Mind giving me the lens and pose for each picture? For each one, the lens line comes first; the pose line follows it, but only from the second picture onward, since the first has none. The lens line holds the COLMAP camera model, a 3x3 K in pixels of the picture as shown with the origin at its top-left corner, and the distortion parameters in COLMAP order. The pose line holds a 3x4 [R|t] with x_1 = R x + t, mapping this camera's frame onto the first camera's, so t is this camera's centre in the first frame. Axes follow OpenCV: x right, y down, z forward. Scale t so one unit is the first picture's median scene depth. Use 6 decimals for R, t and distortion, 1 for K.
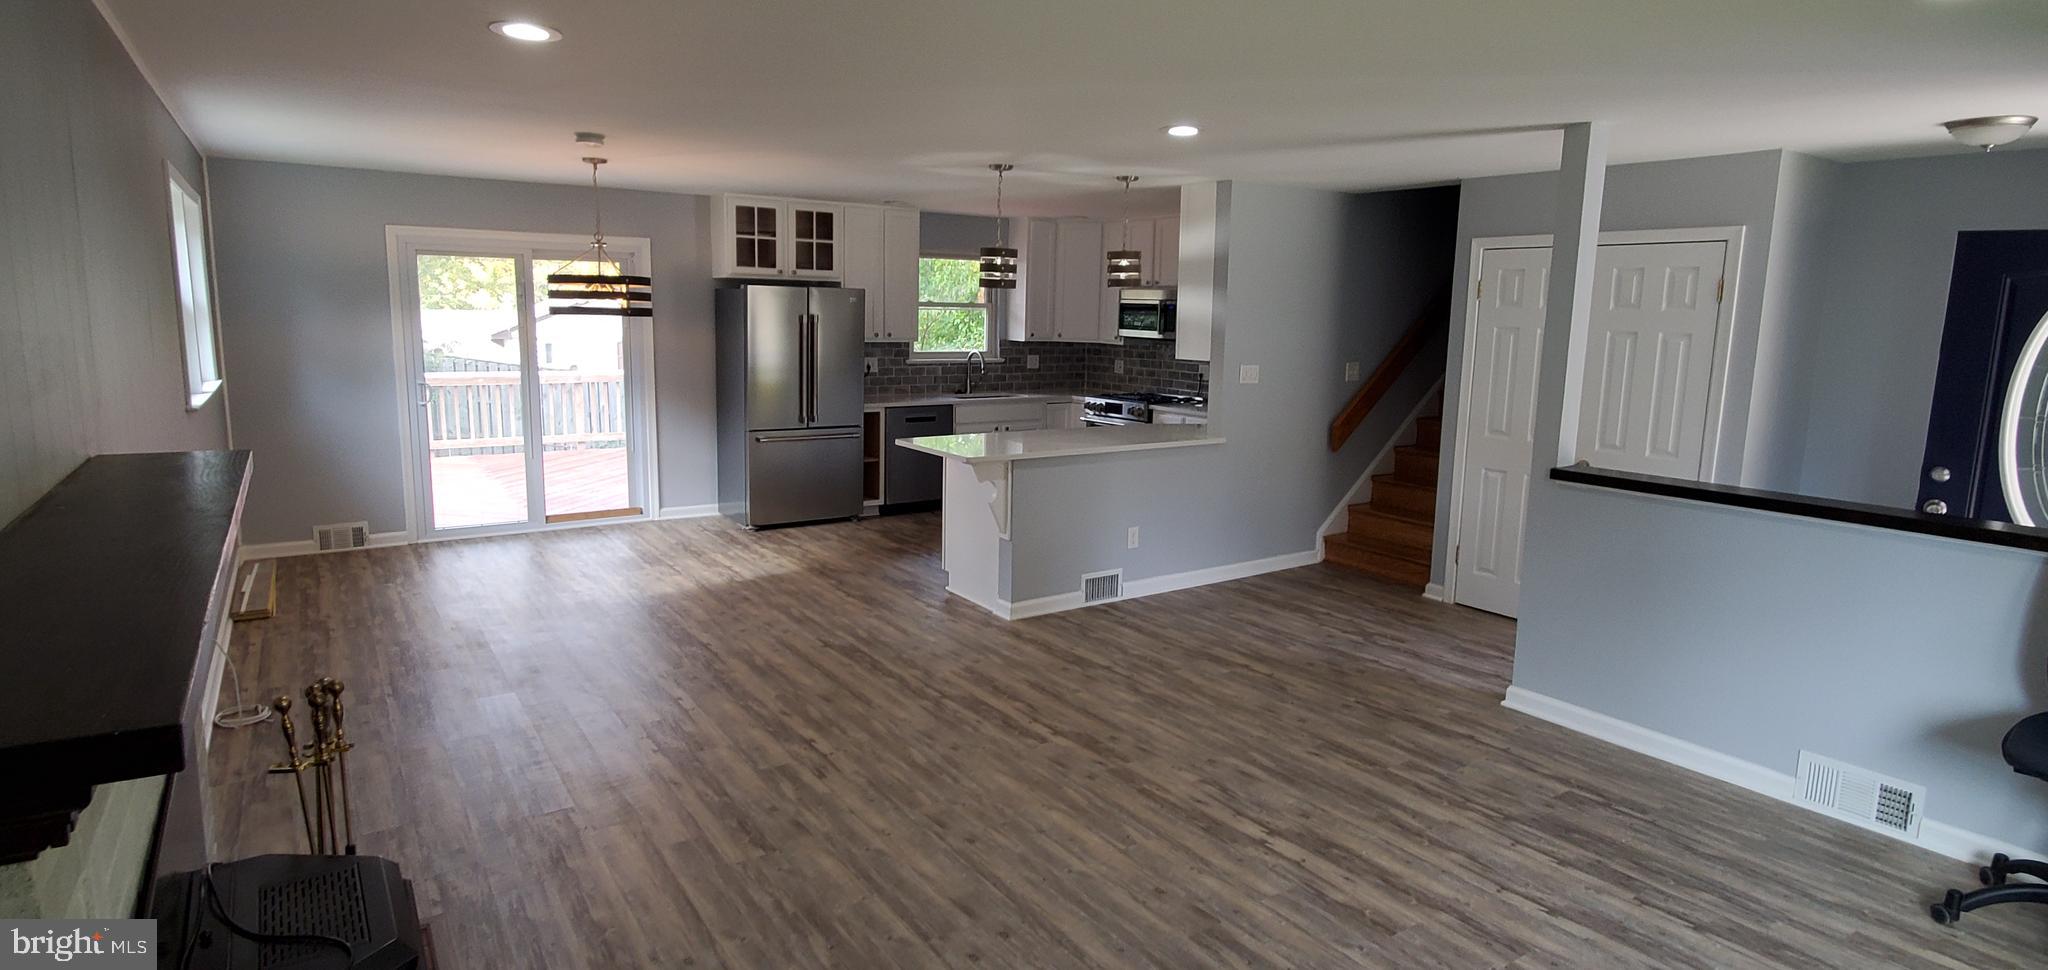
lens RADIAL K [[1045.7, 0, 1031.5], [0, 1045.7, 476.8], [0, 0, 1]] dist [0.012849, -0.014698]
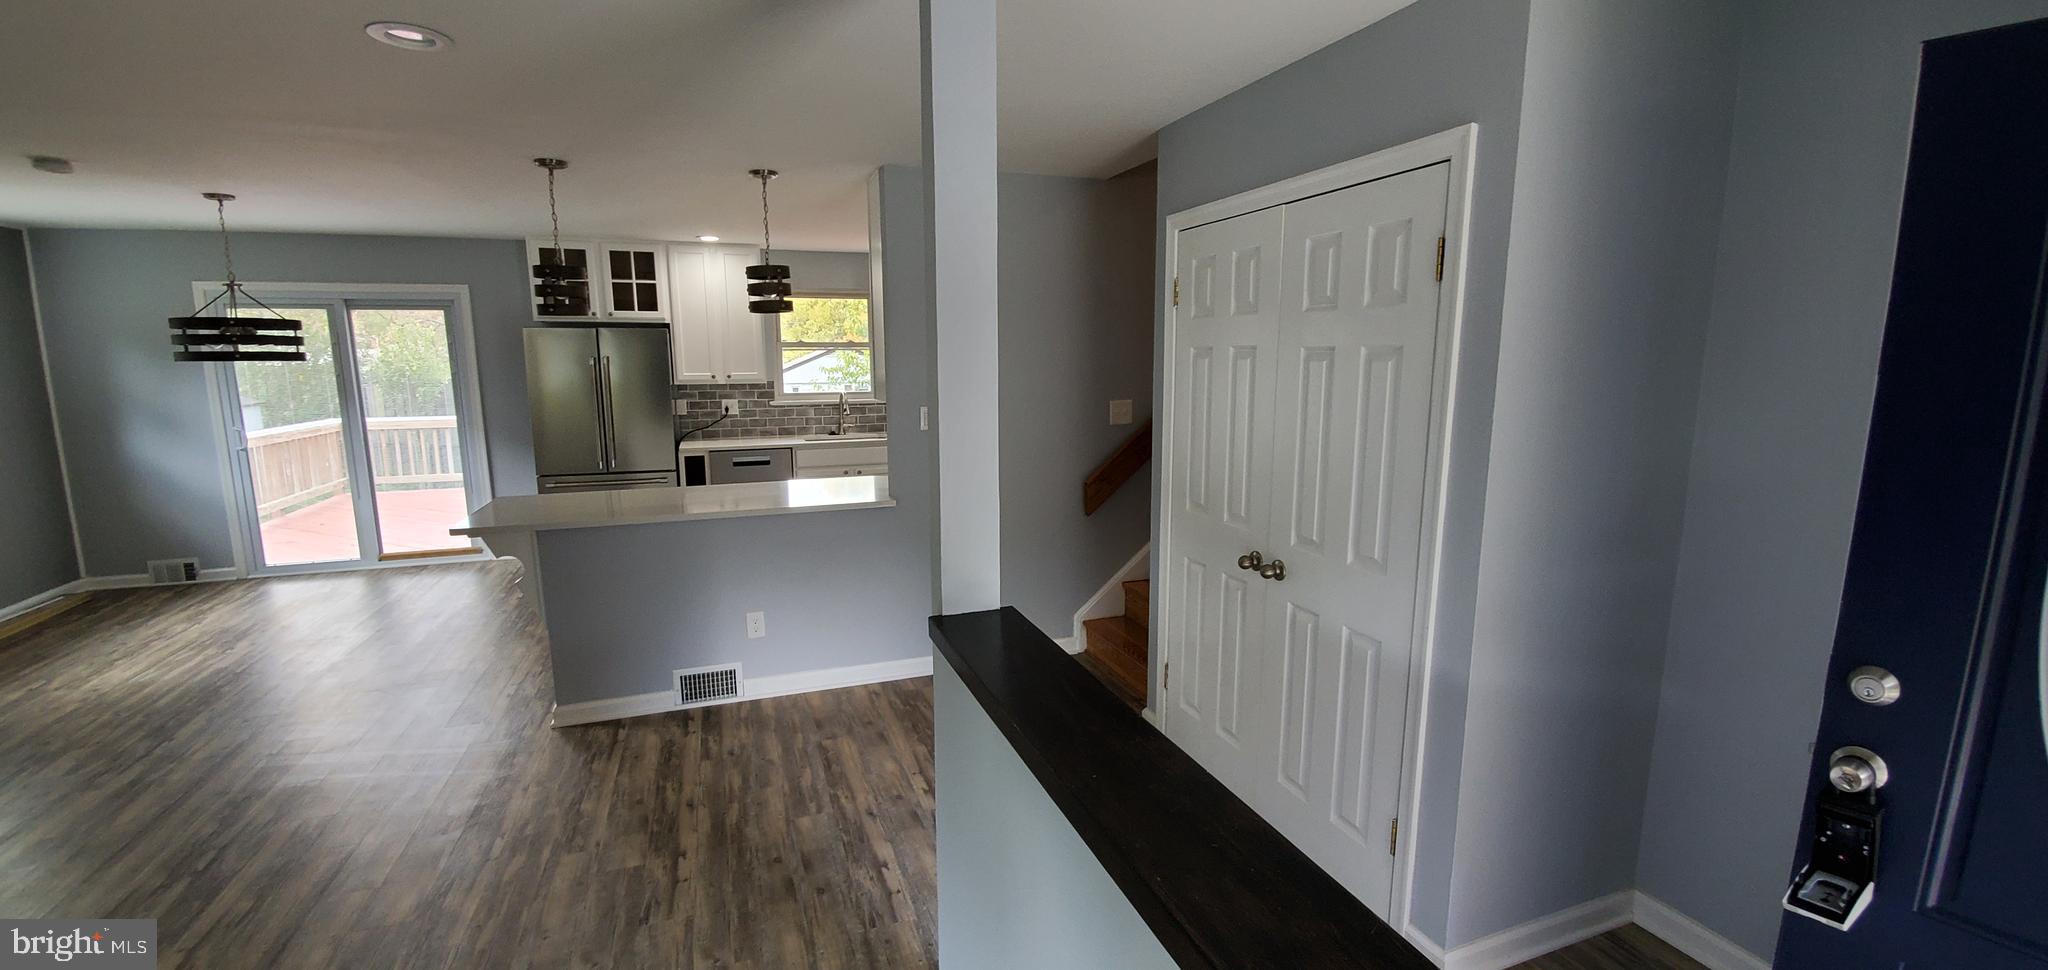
lens RADIAL K [[826.1, 0, 1021.1], [0, 826.1, 498.0], [0, 0, 1]] dist [0.016858, -0.018800]
pose [[0.966964, 0.020118, -0.254119, 0.519509], [-0.017418, 0.999765, 0.012872, -0.057630], [0.254318, -0.008020, 0.967087, 0.508829]]
